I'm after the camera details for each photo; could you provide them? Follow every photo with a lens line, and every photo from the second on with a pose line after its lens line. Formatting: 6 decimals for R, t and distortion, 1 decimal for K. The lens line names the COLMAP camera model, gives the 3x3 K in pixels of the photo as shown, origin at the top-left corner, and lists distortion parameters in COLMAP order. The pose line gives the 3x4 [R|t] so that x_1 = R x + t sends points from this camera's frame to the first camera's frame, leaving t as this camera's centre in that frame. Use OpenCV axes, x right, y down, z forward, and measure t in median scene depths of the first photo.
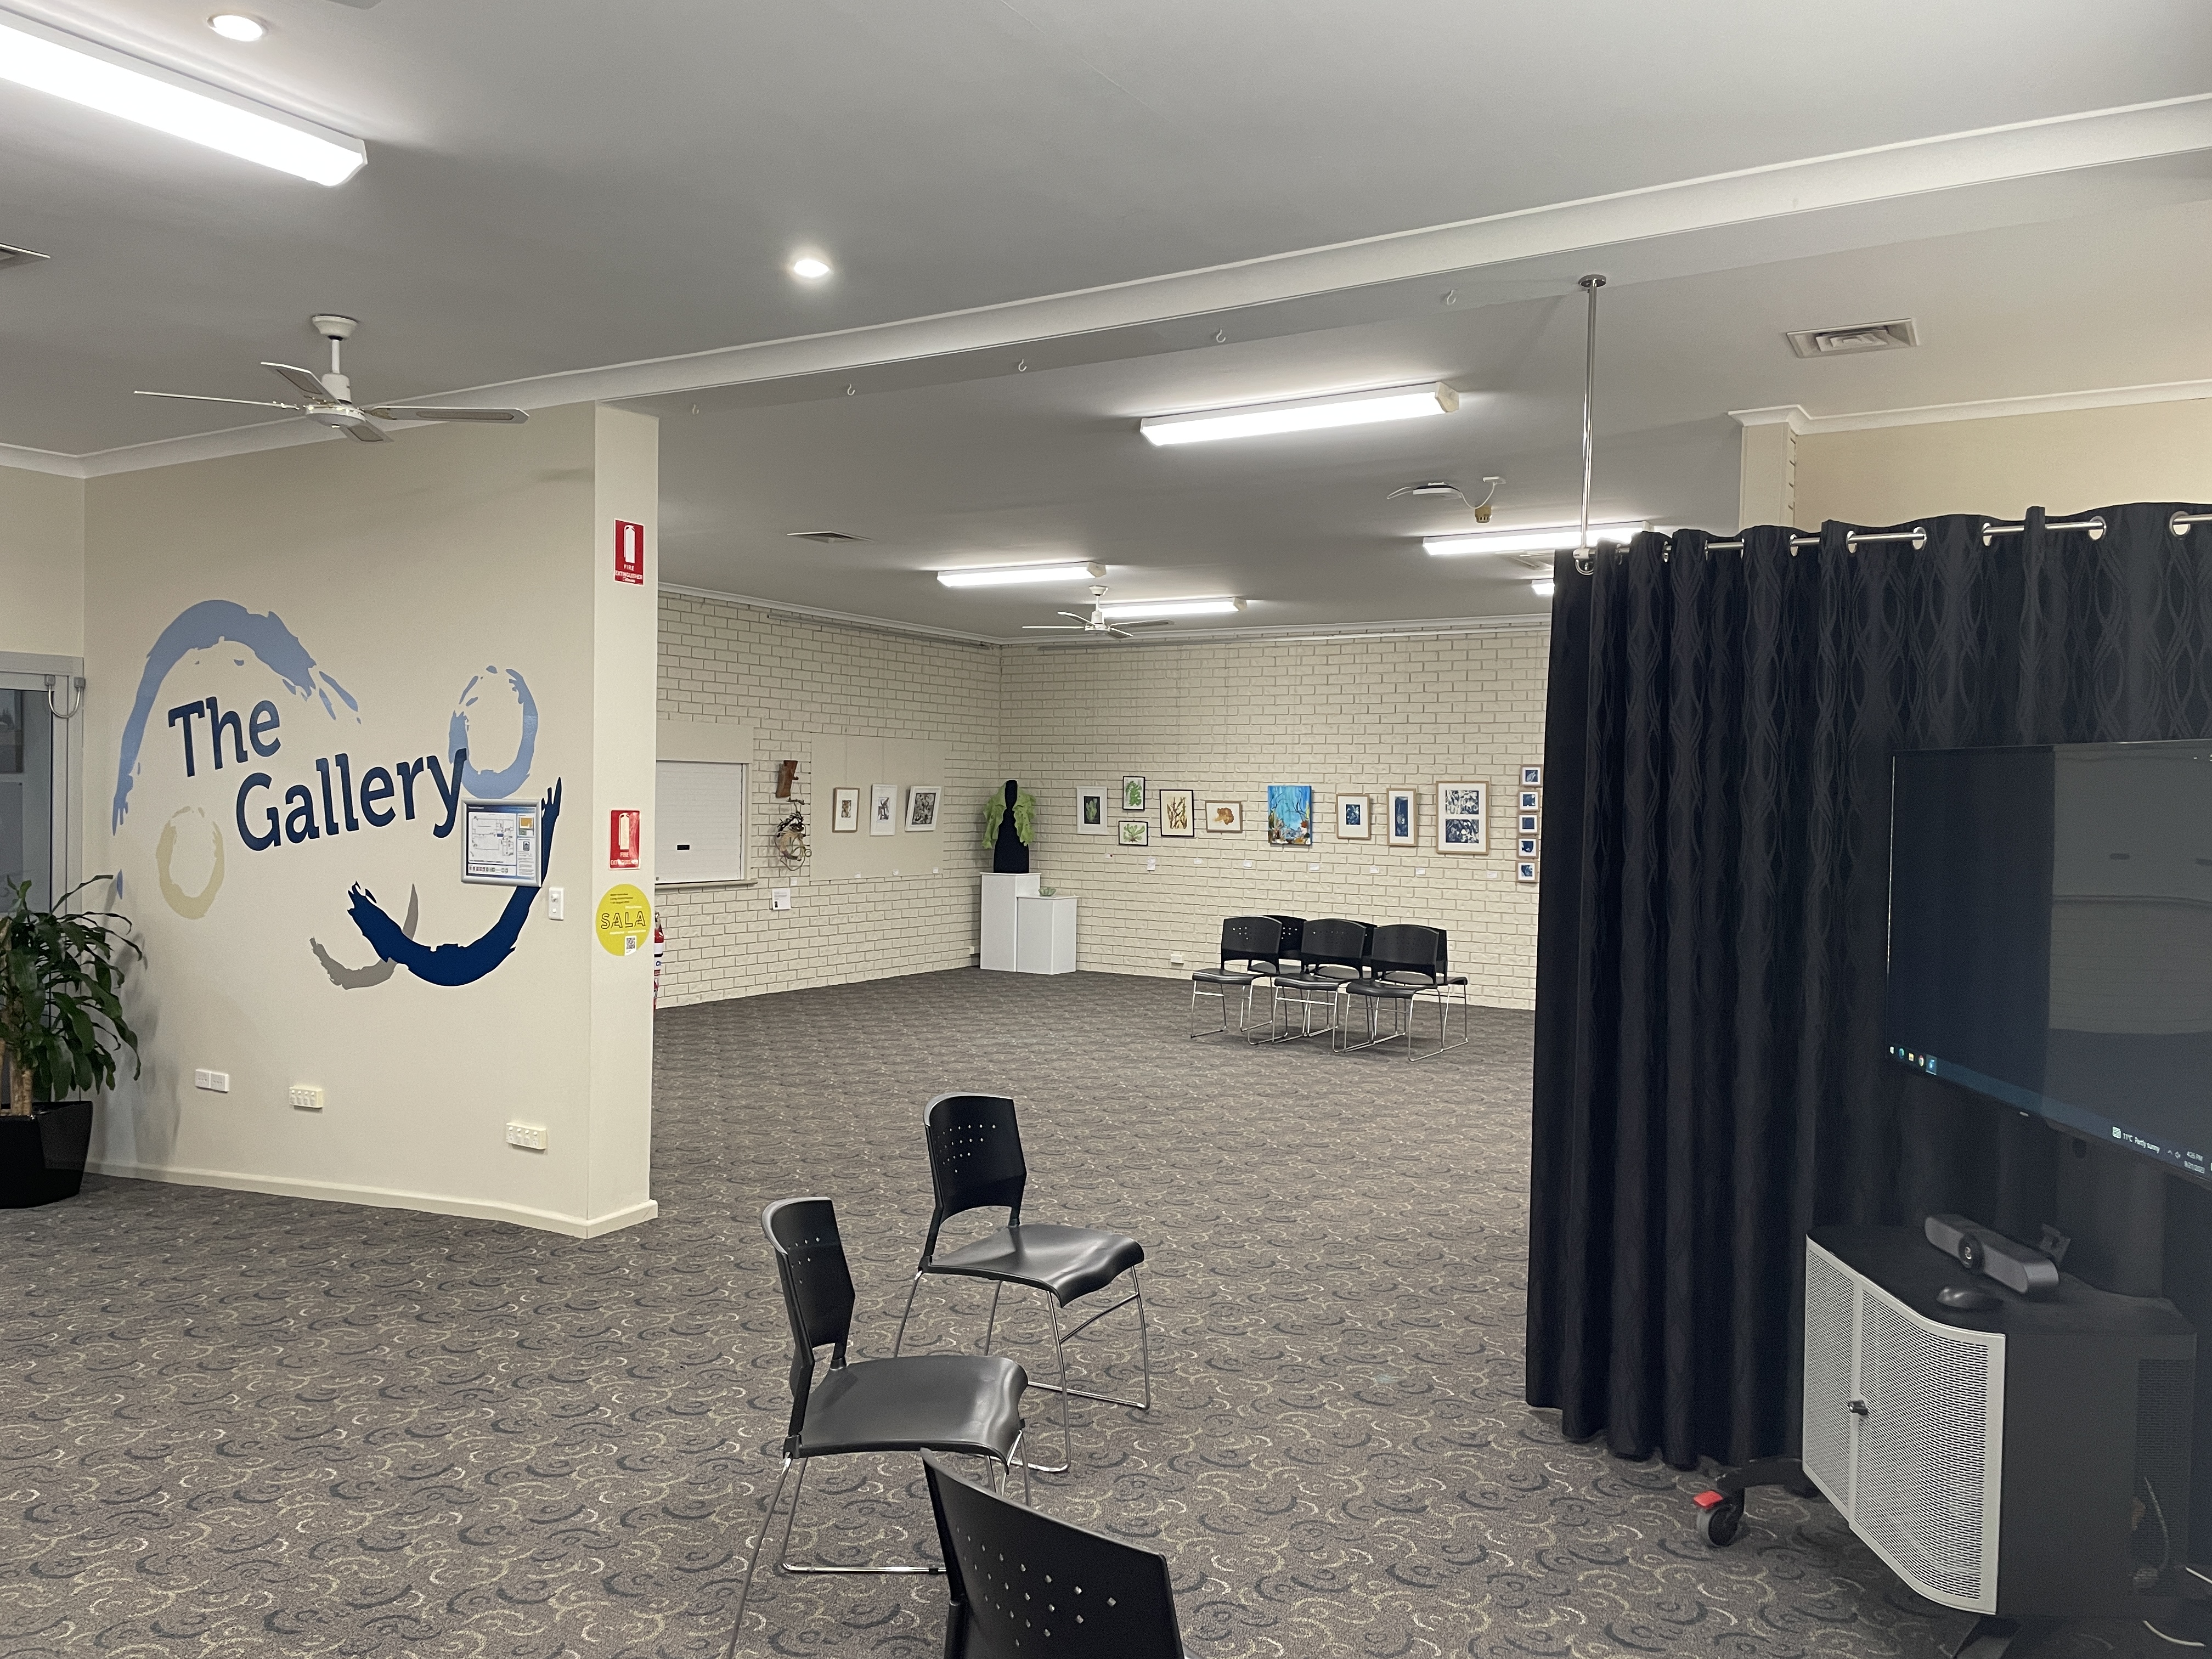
lens RADIAL K [[1661.3, 0, 1090.6], [0, 1661.3, 843.6], [0, 0, 1]] dist [0.108931, 0.001183]
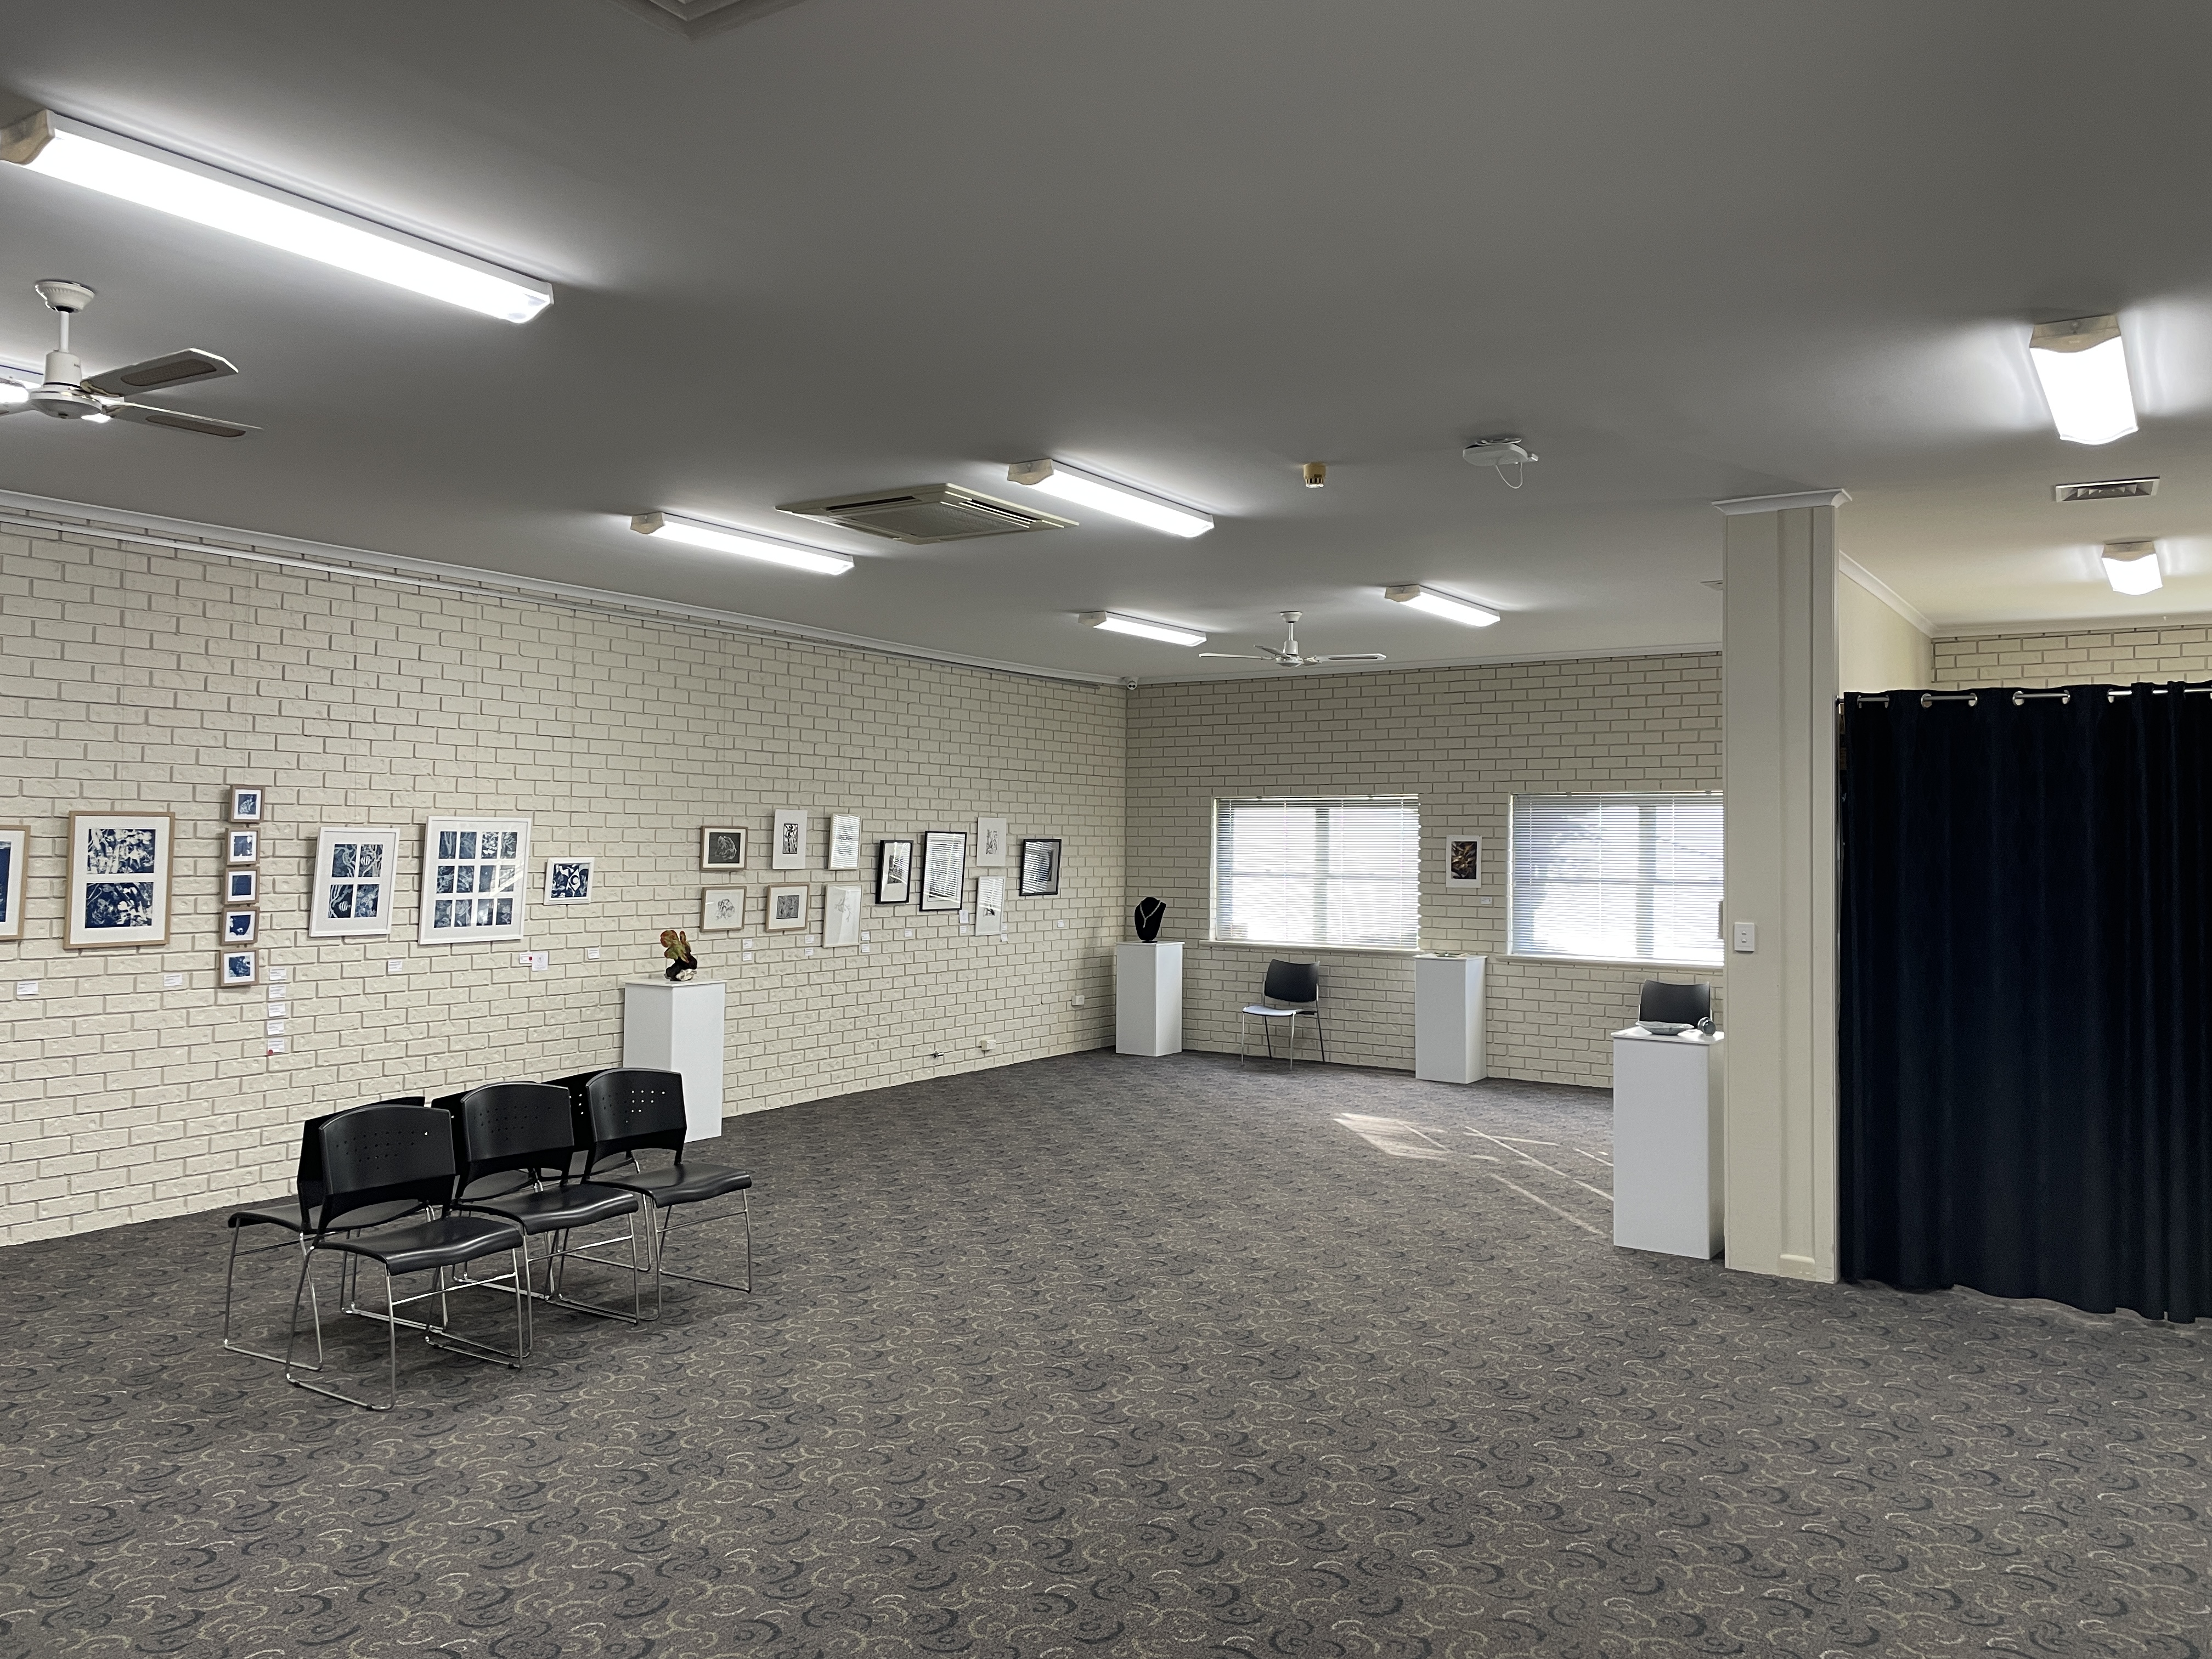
lens RADIAL K [[1664.1, 0, 1113.2], [0, 1664.1, 797.1], [0, 0, 1]] dist [0.083941, -0.096054]
pose [[0.016911, 0.011476, 0.999791, -0.313924], [0.021976, 0.999688, -0.011846, -0.028217], [-0.999615, 0.022172, 0.016654, 0.659835]]
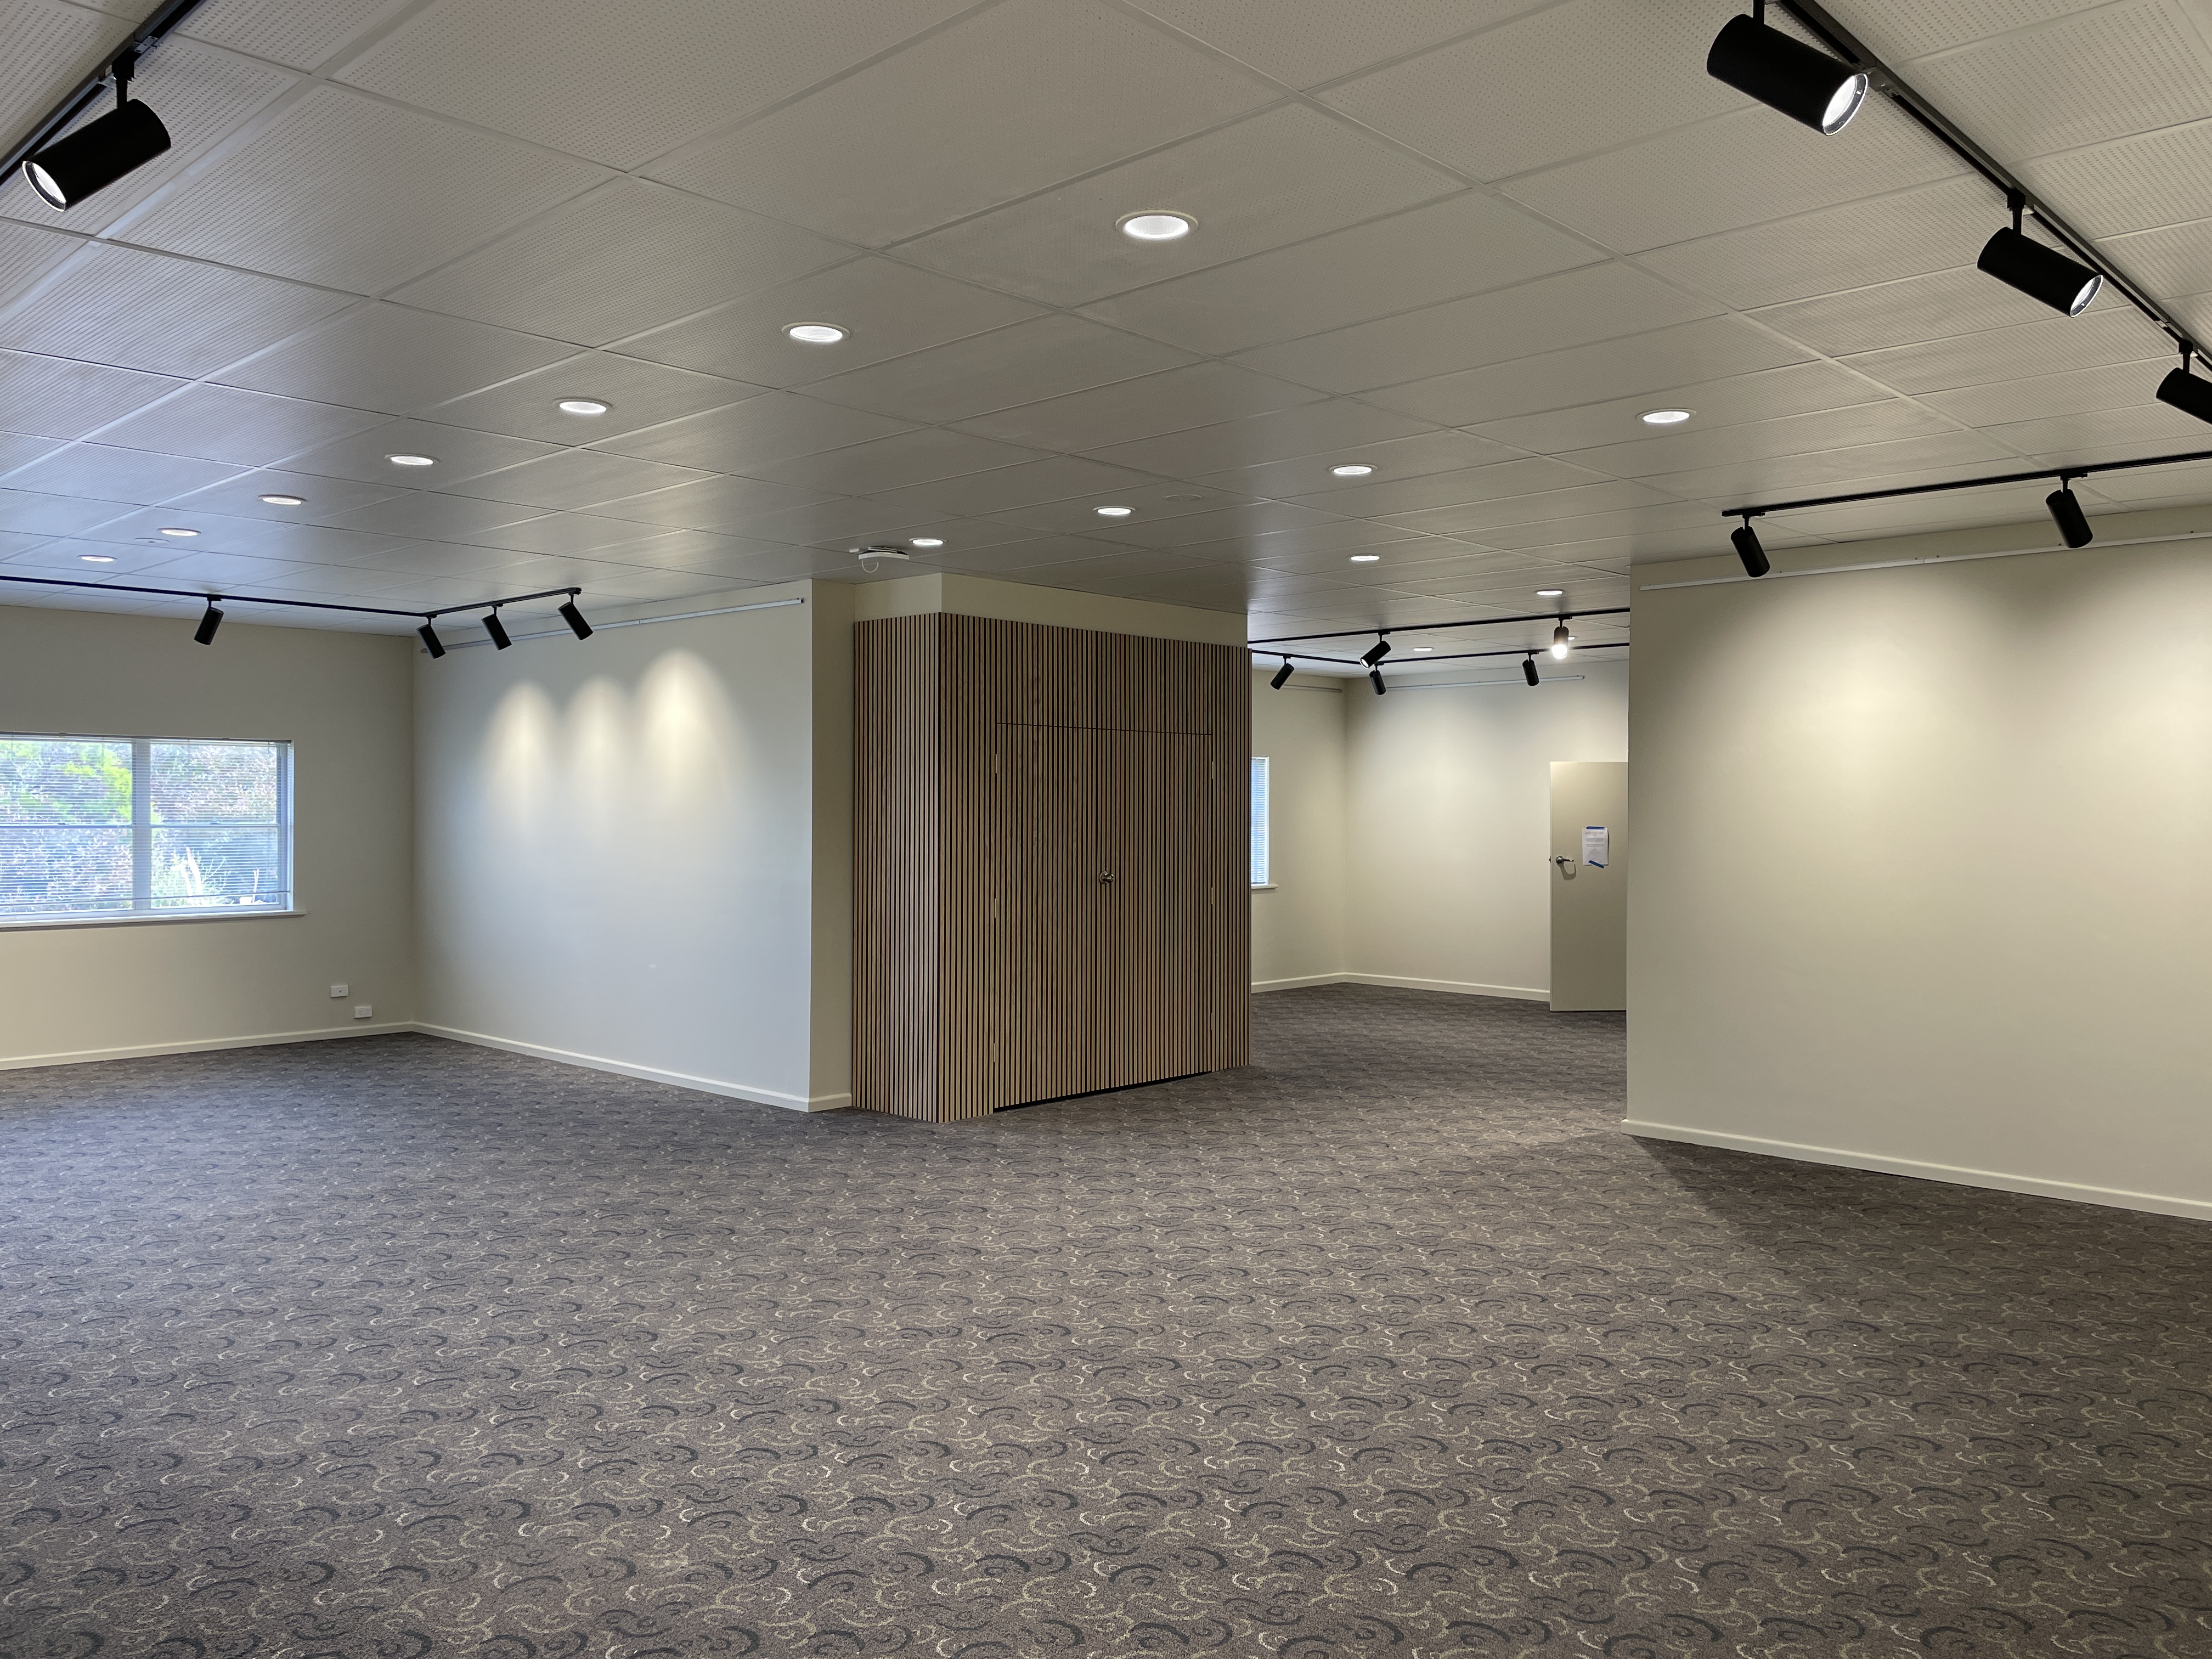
lens RADIAL K [[1664.1, 0, 1096.1], [0, 1664.1, 830.2], [0, 0, 1]] dist [0.083941, -0.096054]
pose [[-0.979055, -0.023919, 0.202188, -0.052259], [-0.014826, 0.998814, 0.046370, -0.034433], [-0.203057, 0.042401, -0.978248, 1.108427]]
